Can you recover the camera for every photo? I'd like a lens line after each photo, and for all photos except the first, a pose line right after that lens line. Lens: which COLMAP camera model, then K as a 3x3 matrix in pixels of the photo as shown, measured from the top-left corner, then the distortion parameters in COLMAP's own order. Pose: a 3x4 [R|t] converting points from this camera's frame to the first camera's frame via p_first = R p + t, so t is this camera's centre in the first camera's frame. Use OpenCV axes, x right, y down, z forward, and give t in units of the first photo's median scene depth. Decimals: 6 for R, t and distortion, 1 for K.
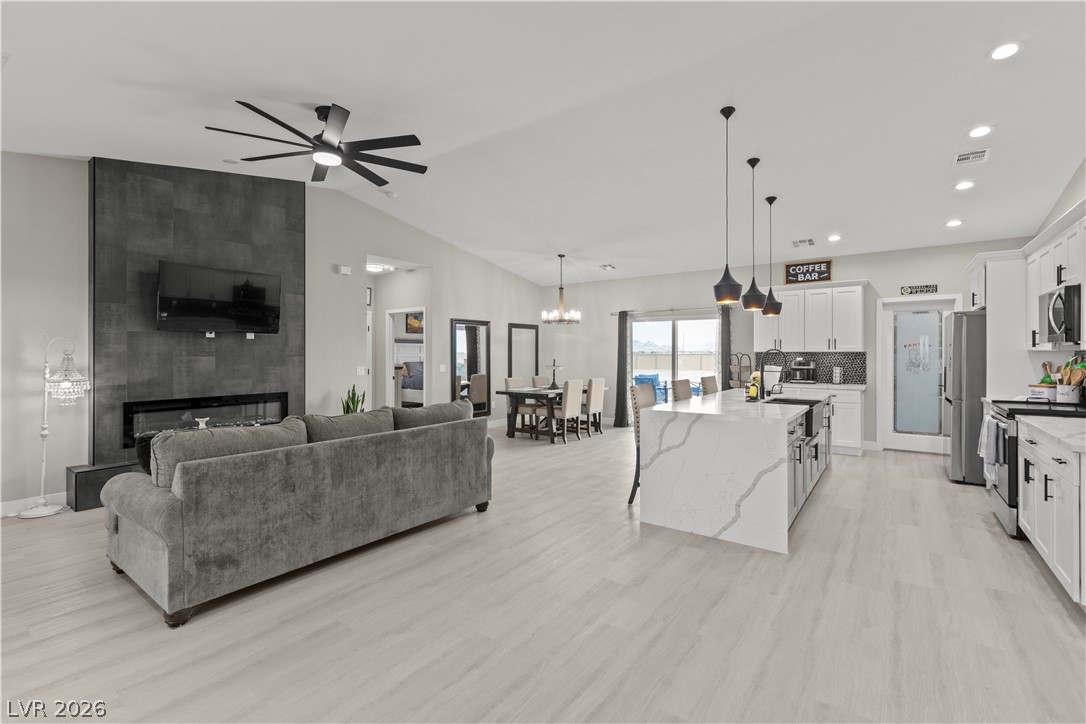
lens RADIAL K [[484.8, 0, 533.0], [0, 484.8, 354.1], [0, 0, 1]] dist [0.000440, 0.001479]
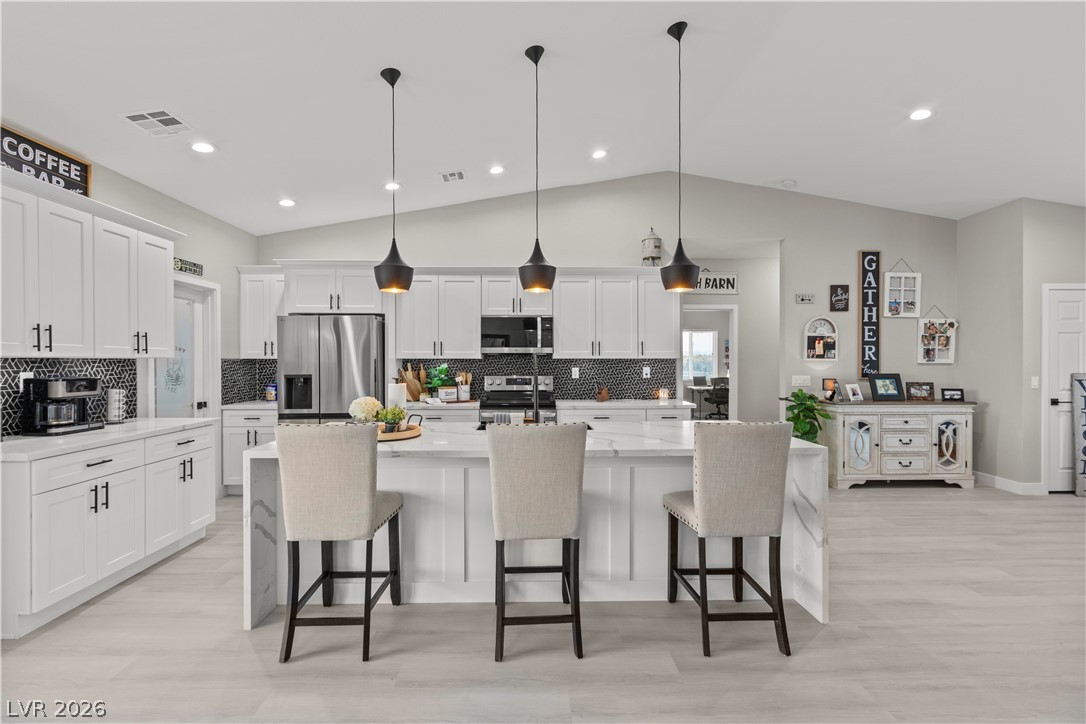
lens RADIAL K [[484.8, 0, 539.4], [0, 484.8, 355.9], [0, 0, 1]] dist [0.000440, 0.001479]
pose [[-0.618991, 0.013551, 0.785281, -0.027955], [0.005855, 0.999903, -0.012639, 0.001368], [-0.785376, -0.003225, -0.619010, 0.943328]]
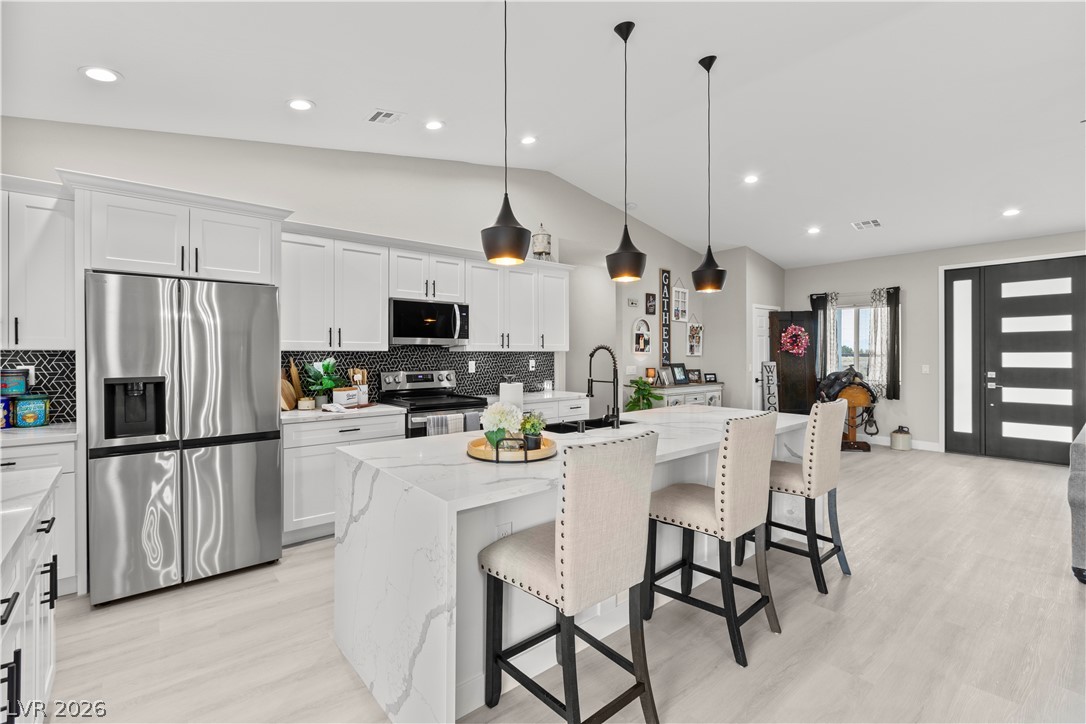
lens RADIAL K [[484.8, 0, 543.8], [0, 484.8, 347.3], [0, 0, 1]] dist [0.000440, 0.001479]
pose [[-0.975247, 0.005866, 0.221040, 0.284836], [0.003914, 0.999949, -0.009269, -0.002473], [-0.221084, -0.008175, -0.975221, 1.092494]]
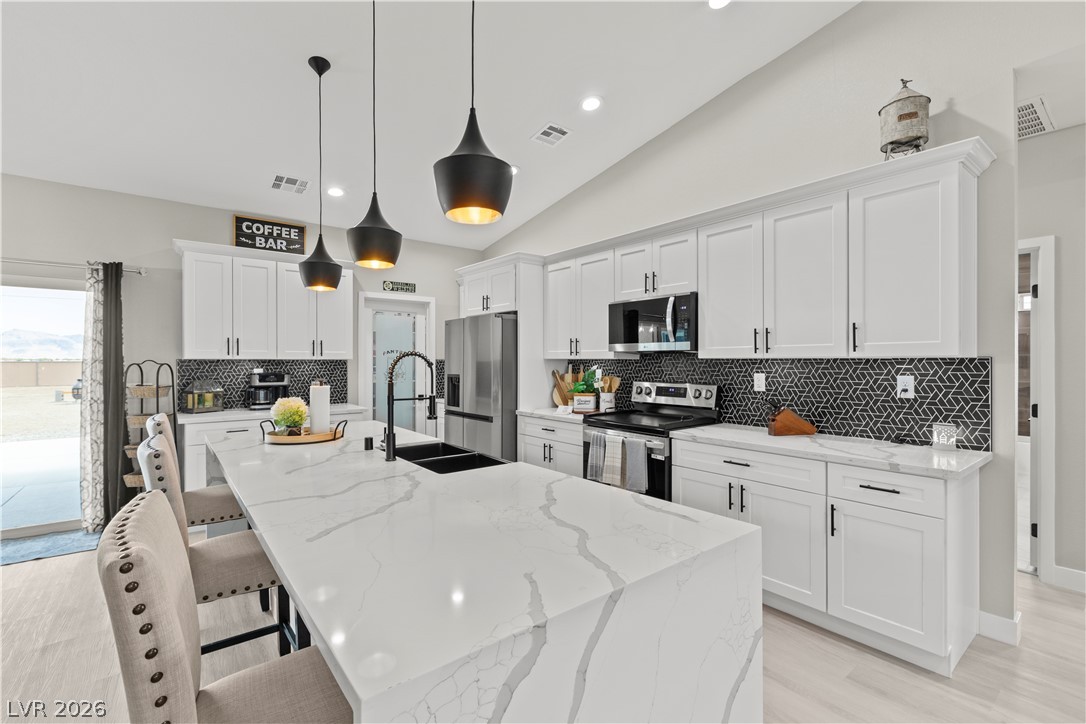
lens RADIAL K [[484.8, 0, 533.4], [0, 484.8, 360.7], [0, 0, 1]] dist [0.000440, 0.001479]
pose [[0.268710, 0.004278, 0.963212, 0.040049], [0.001512, 0.999987, -0.004864, 0.000503], [-0.963220, 0.002763, 0.268700, 0.500920]]
